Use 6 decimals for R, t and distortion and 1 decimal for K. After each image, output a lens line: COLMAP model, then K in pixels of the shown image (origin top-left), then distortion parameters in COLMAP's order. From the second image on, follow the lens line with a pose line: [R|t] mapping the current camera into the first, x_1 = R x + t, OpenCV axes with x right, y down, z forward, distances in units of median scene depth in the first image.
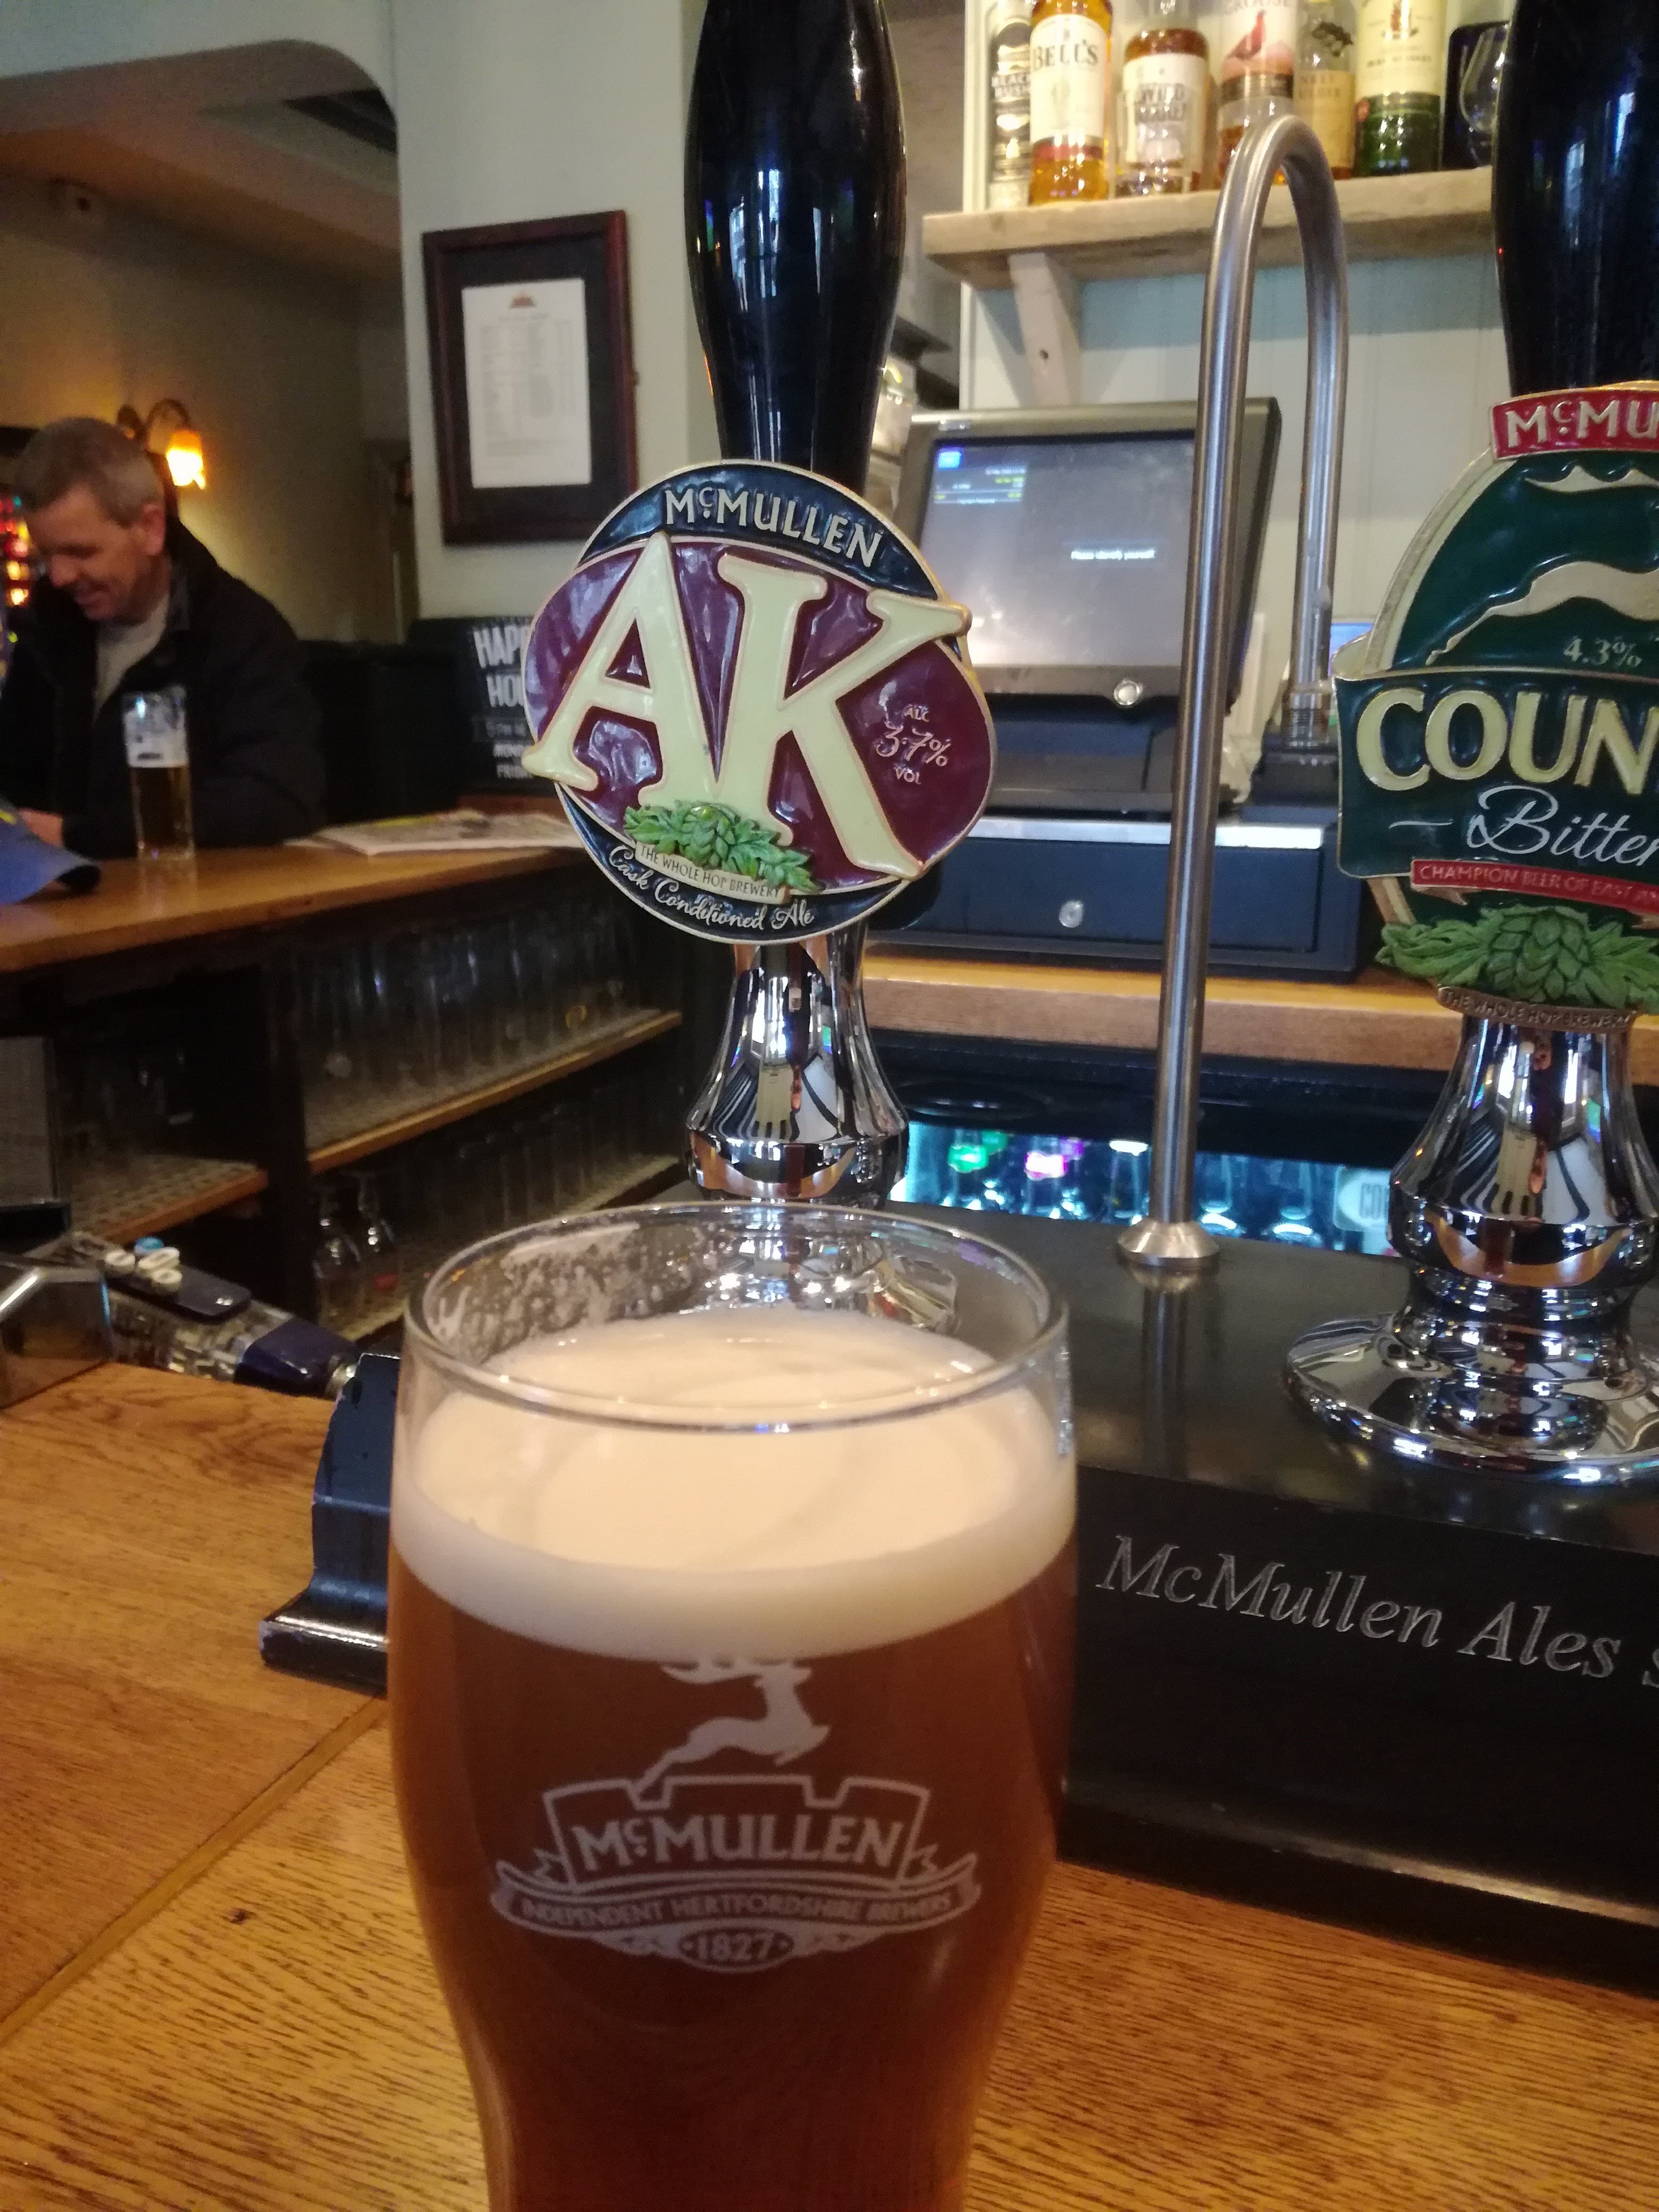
lens RADIAL K [[1811.0, 0, 829.5], [0, 1811.0, 1106.0], [0, 0, 1]] dist [0.051800, -0.108950]
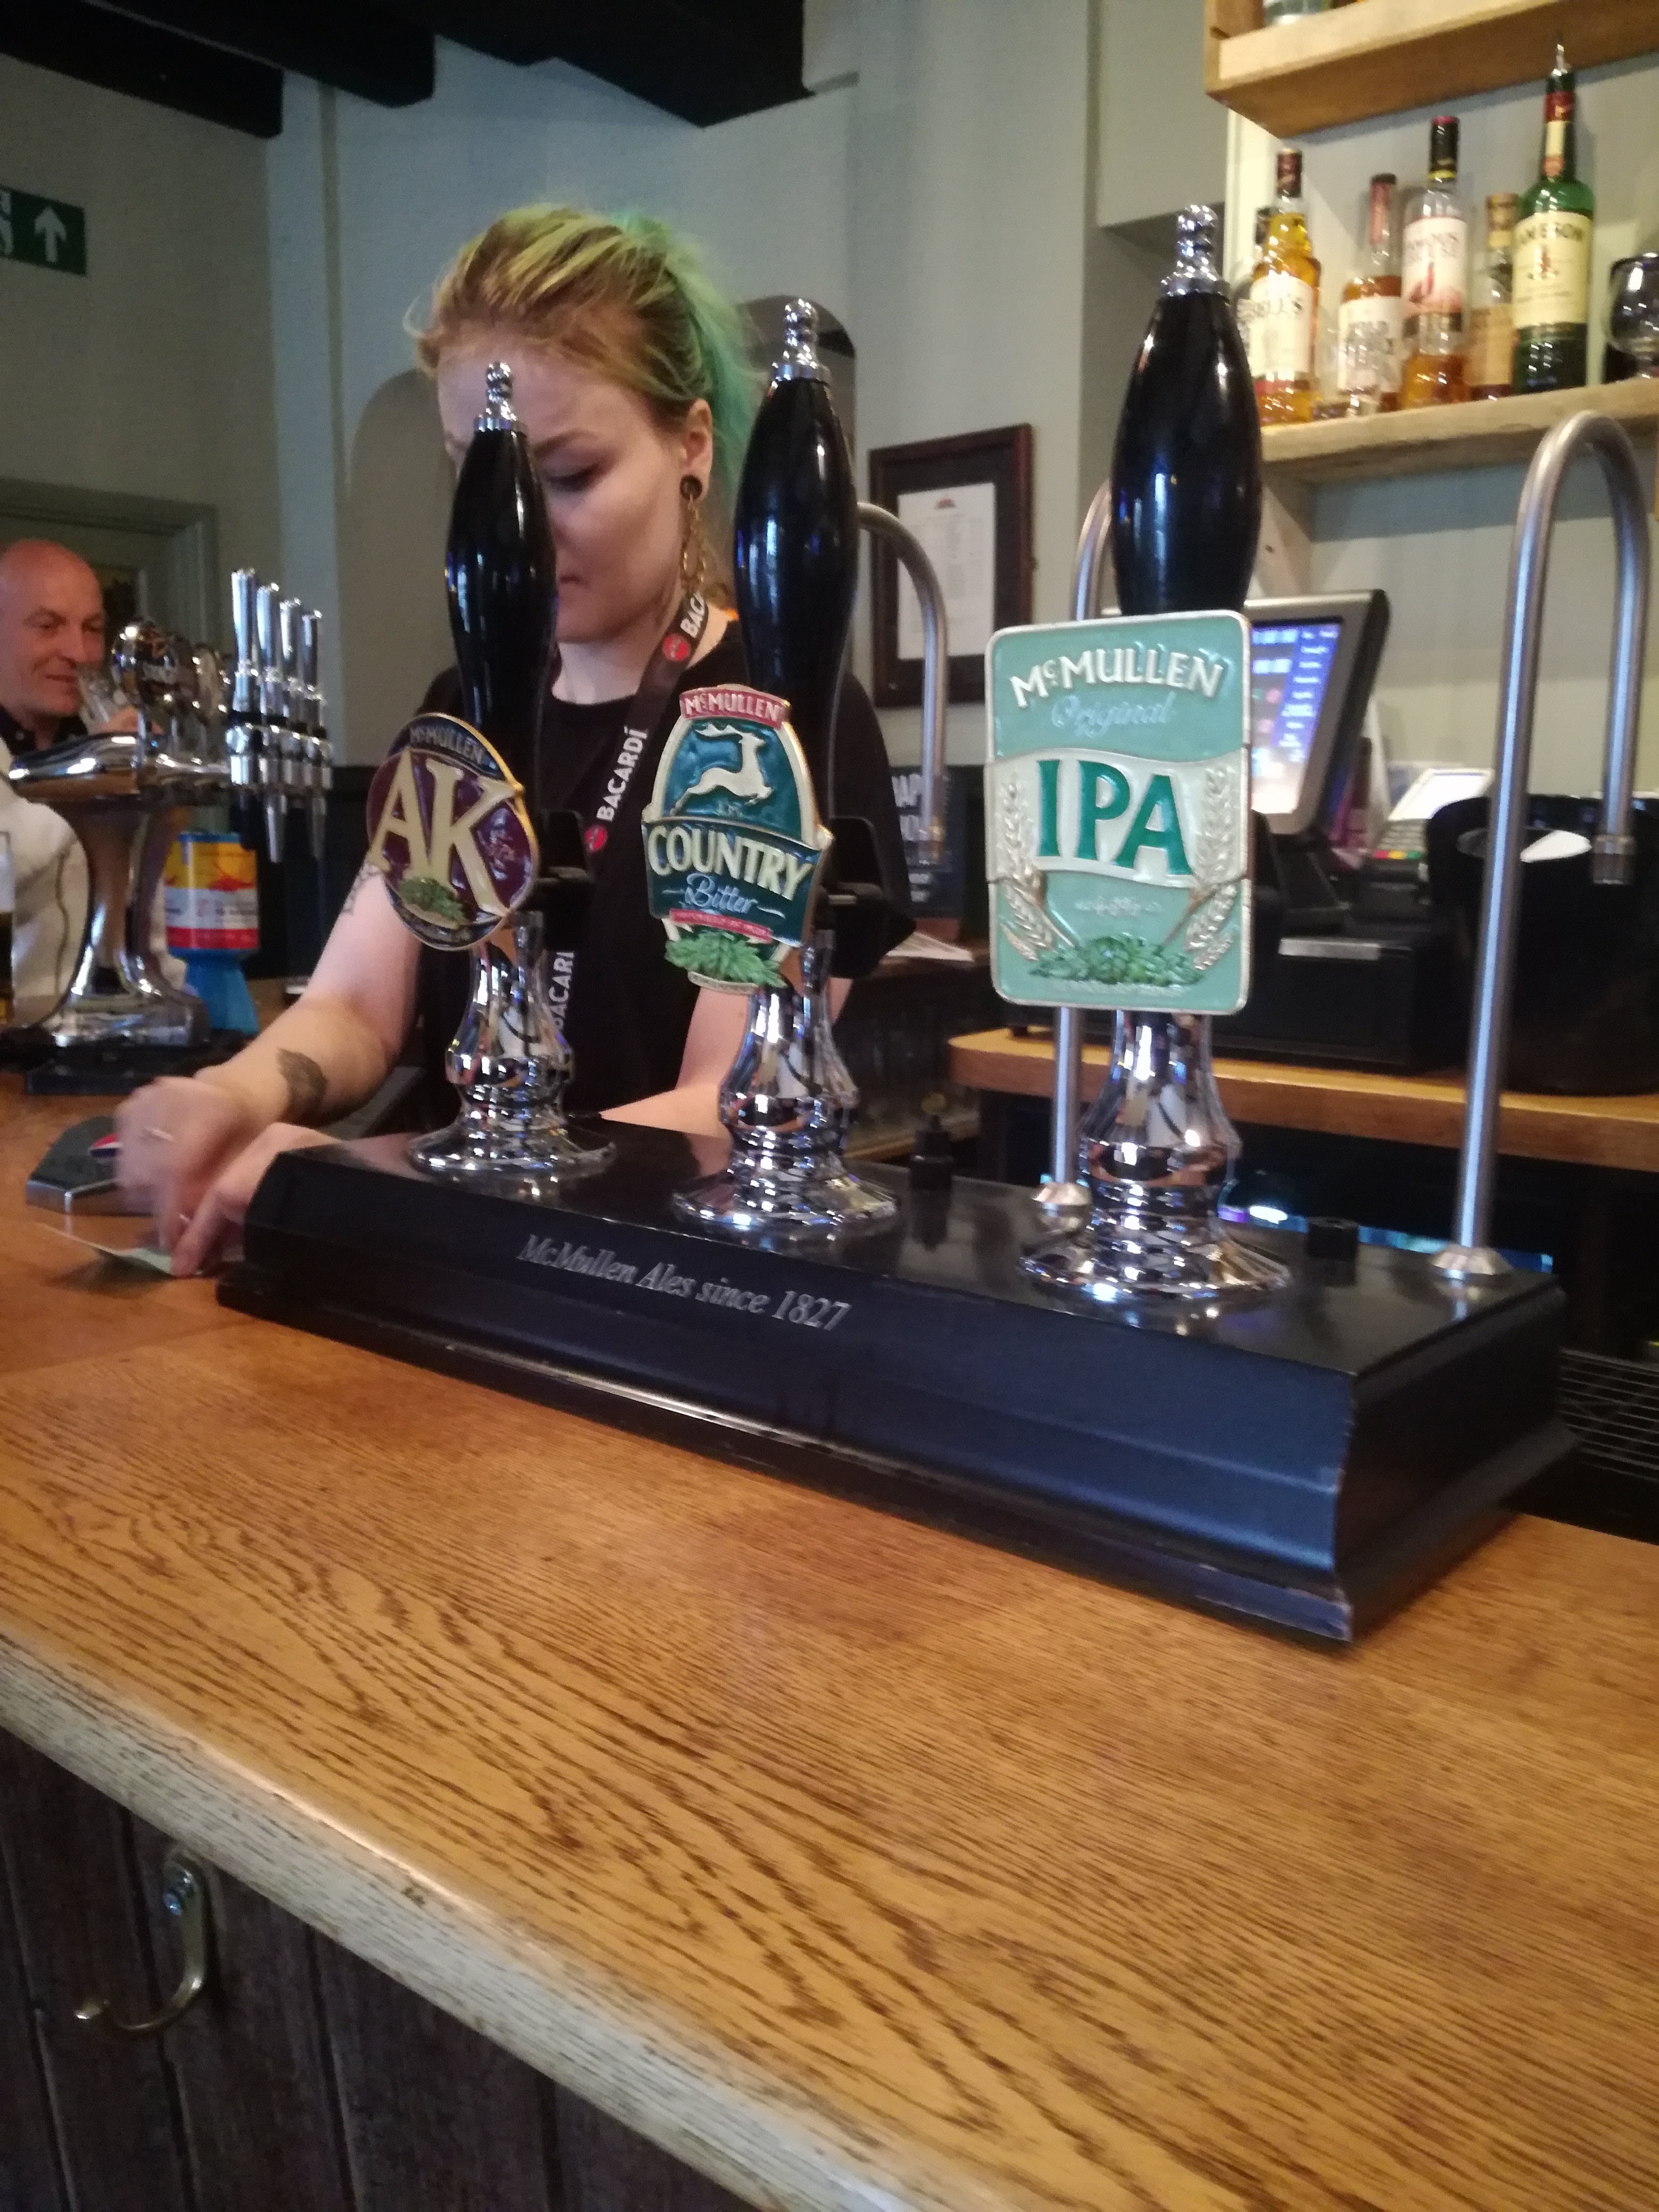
lens RADIAL K [[1750.5, 0, 829.5], [0, 1750.5, 1106.0], [0, 0, 1]] dist [0.108622, -0.187091]
pose [[0.953864, 0.055602, -0.295045, 0.260232], [-0.075577, 0.995525, -0.056728, 0.044281], [0.290570, 0.076409, 0.953798, -0.196658]]
